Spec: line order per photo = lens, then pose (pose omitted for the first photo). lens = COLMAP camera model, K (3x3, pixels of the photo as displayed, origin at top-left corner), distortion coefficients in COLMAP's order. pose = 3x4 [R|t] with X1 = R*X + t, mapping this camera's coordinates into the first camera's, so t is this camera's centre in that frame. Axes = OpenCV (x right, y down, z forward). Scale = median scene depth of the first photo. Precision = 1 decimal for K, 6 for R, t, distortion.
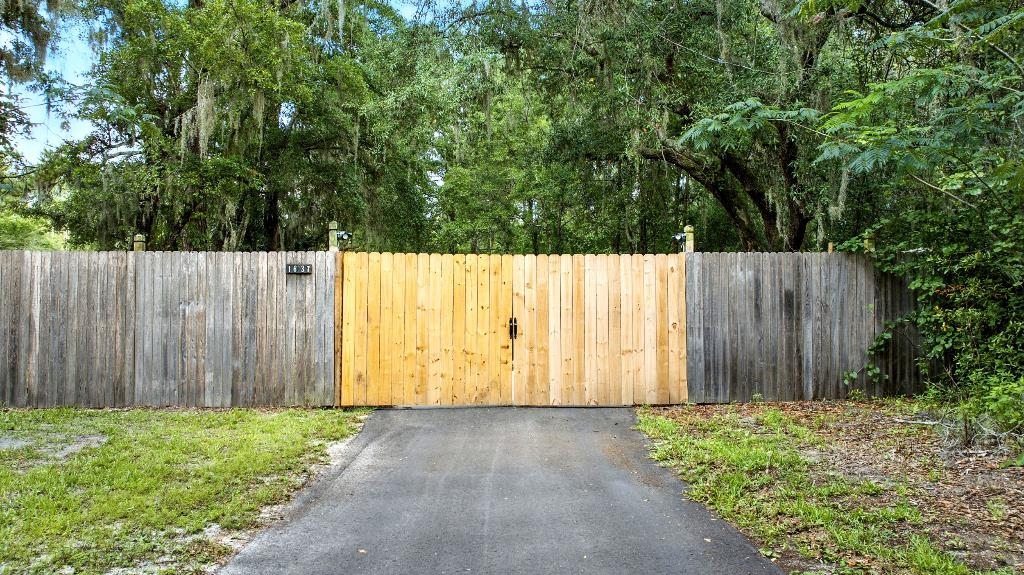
lens RADIAL K [[752.7, 0, 510.3], [0, 752.7, 285.3], [0, 0, 1]] dist [-0.012924, 0.026857]
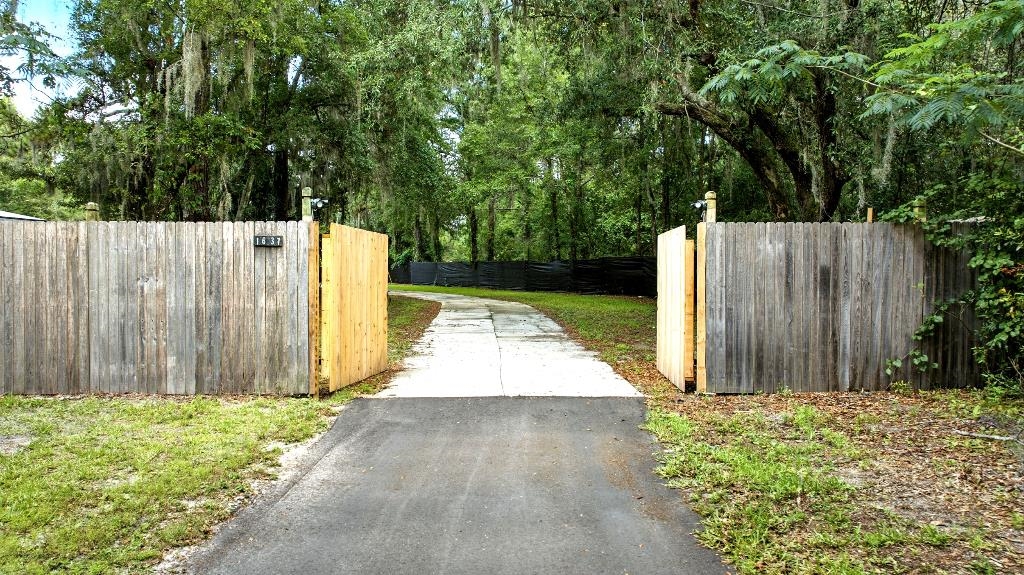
lens RADIAL K [[752.7, 0, 507.2], [0, 752.7, 288.2], [0, 0, 1]] dist [-0.012924, 0.026857]
pose [[0.999391, 0.003776, -0.034678, 0.032643], [-0.001725, 0.998256, 0.059005, -0.018885], [0.034841, -0.058909, 0.997655, 0.117010]]
